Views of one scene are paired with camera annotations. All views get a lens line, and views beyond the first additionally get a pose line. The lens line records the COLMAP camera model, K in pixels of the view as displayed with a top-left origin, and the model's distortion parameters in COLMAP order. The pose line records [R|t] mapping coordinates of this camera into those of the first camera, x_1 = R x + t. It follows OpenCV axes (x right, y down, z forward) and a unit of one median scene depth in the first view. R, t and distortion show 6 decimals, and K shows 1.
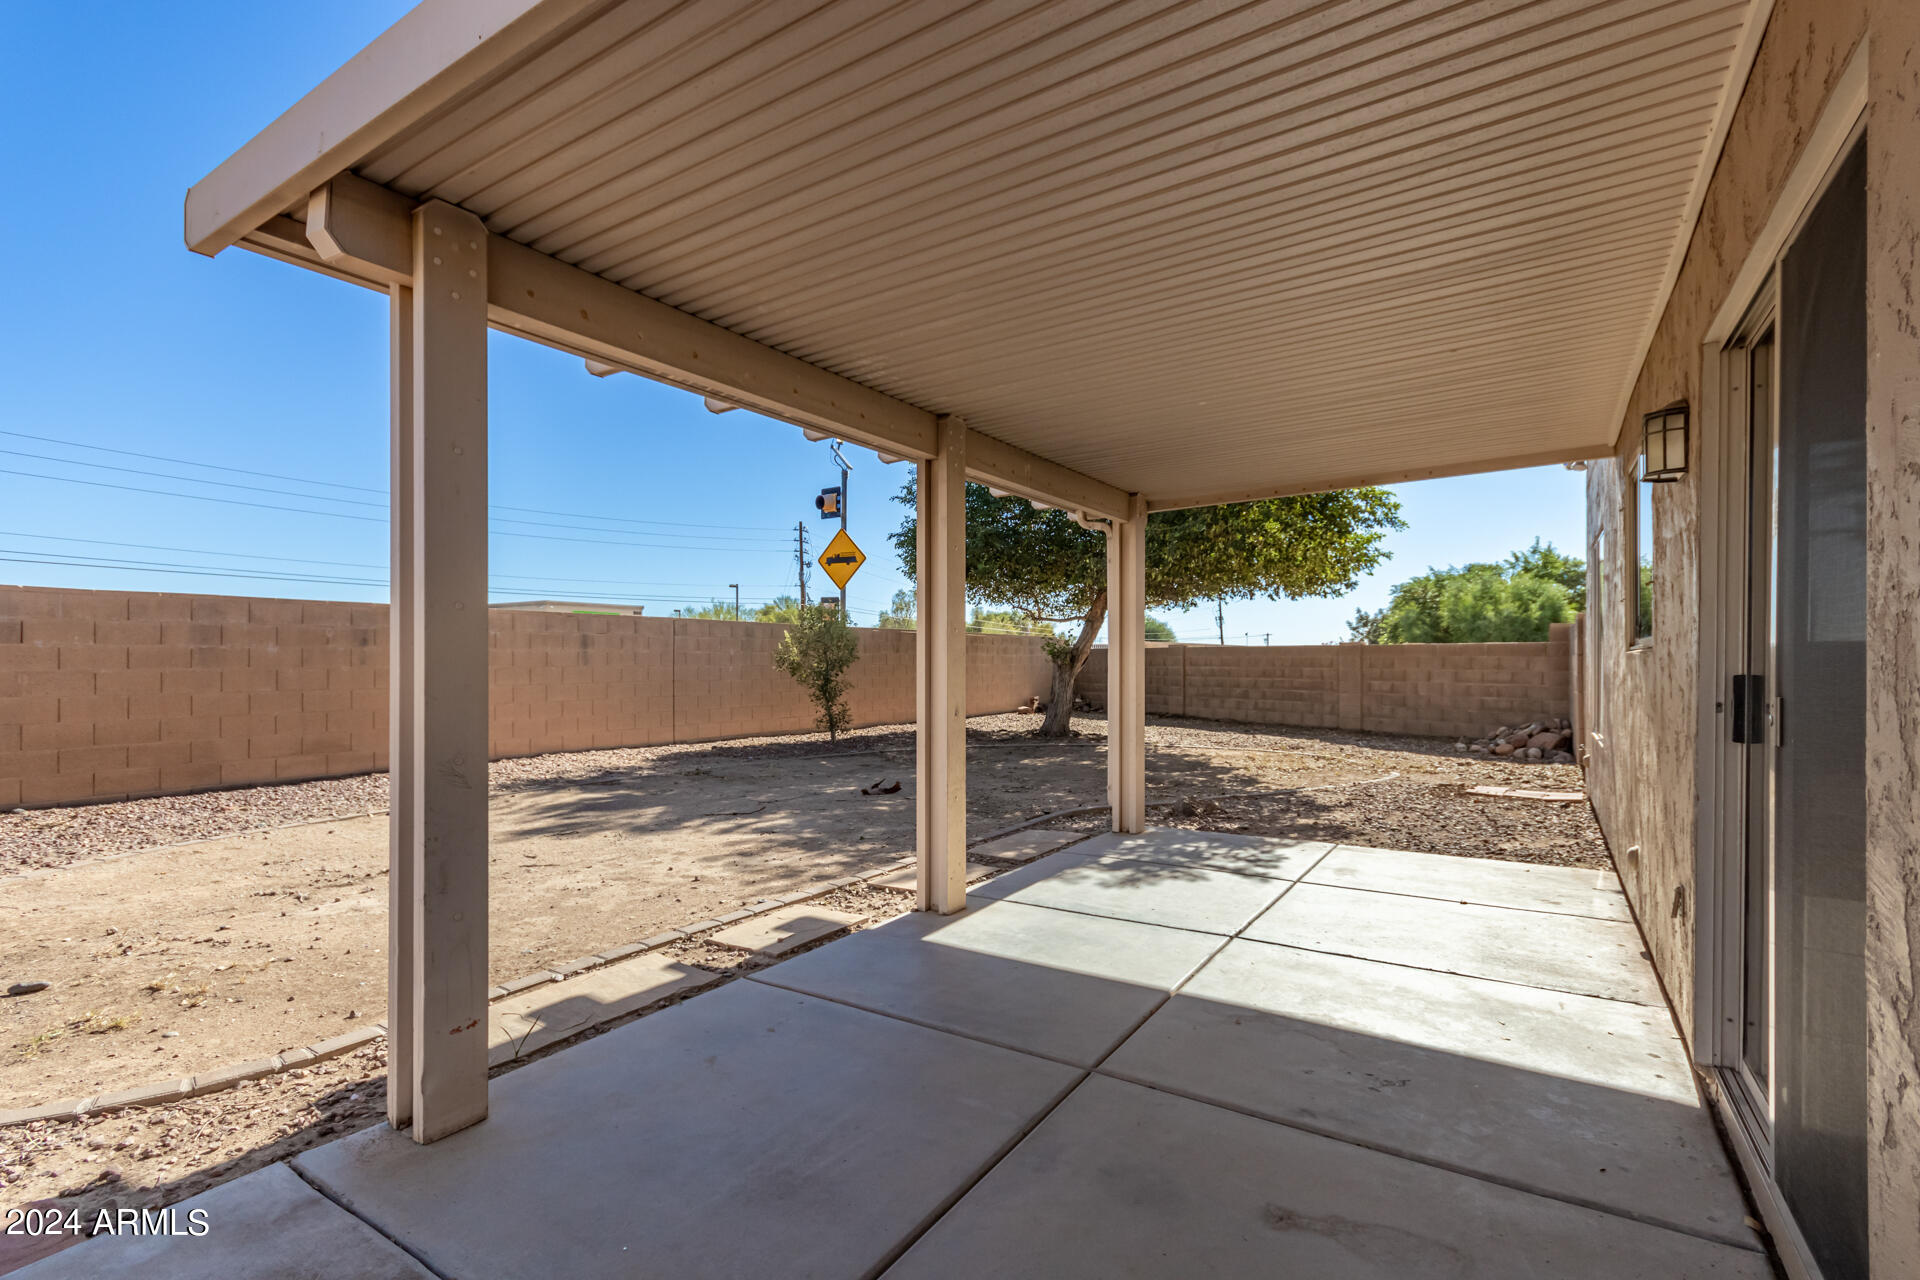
lens RADIAL K [[892.8, 0, 959.5], [0, 892.8, 650.7], [0, 0, 1]] dist [0.001905, 0.002560]
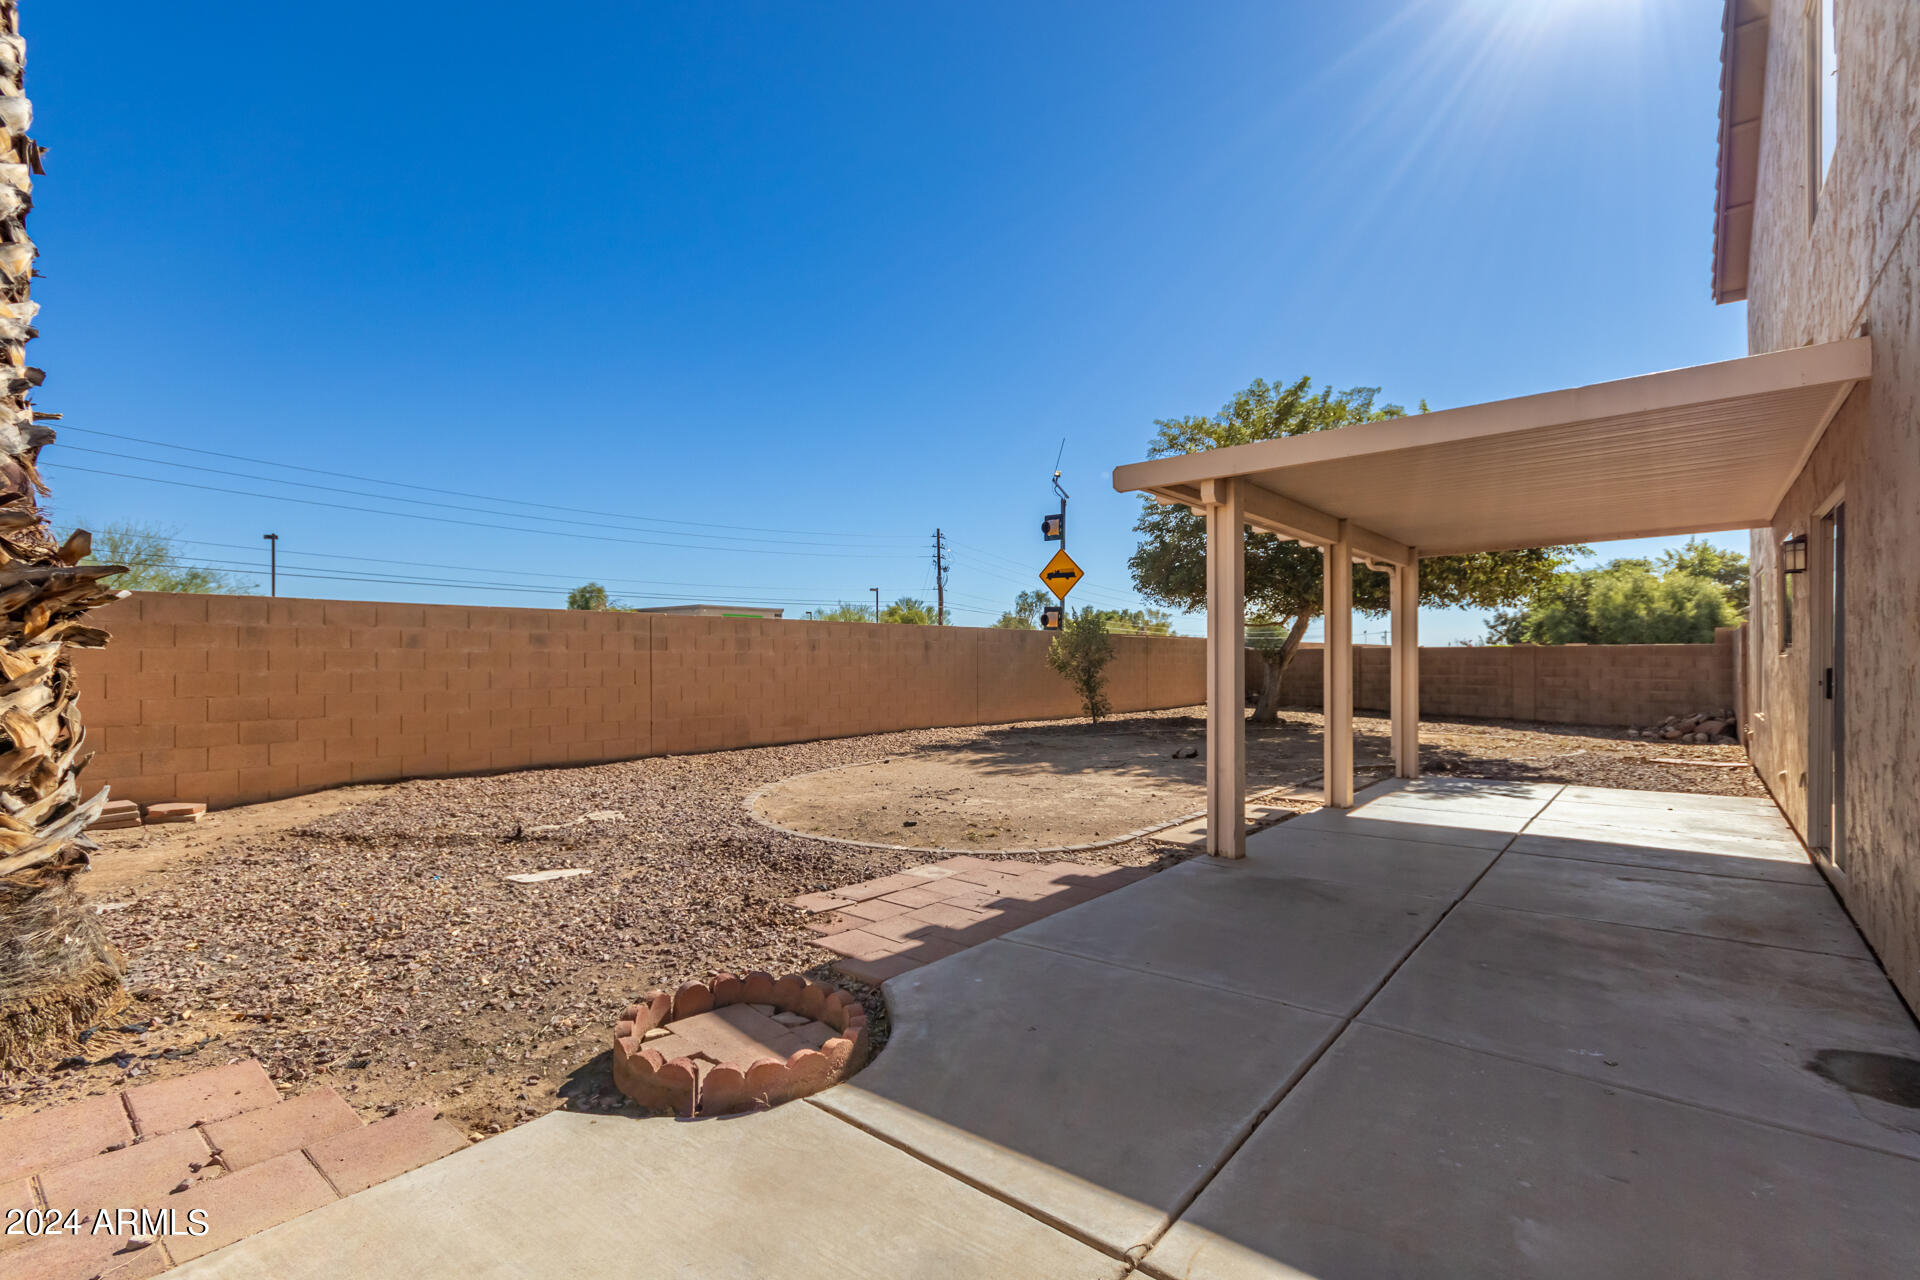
lens RADIAL K [[892.8, 0, 956.5], [0, 892.8, 650.5], [0, 0, 1]] dist [0.001905, 0.002560]
pose [[0.993808, -0.002221, -0.111088, -0.179941], [0.002341, 0.999997, 0.000954, -0.004262], [0.111085, -0.001208, 0.993810, -0.252615]]
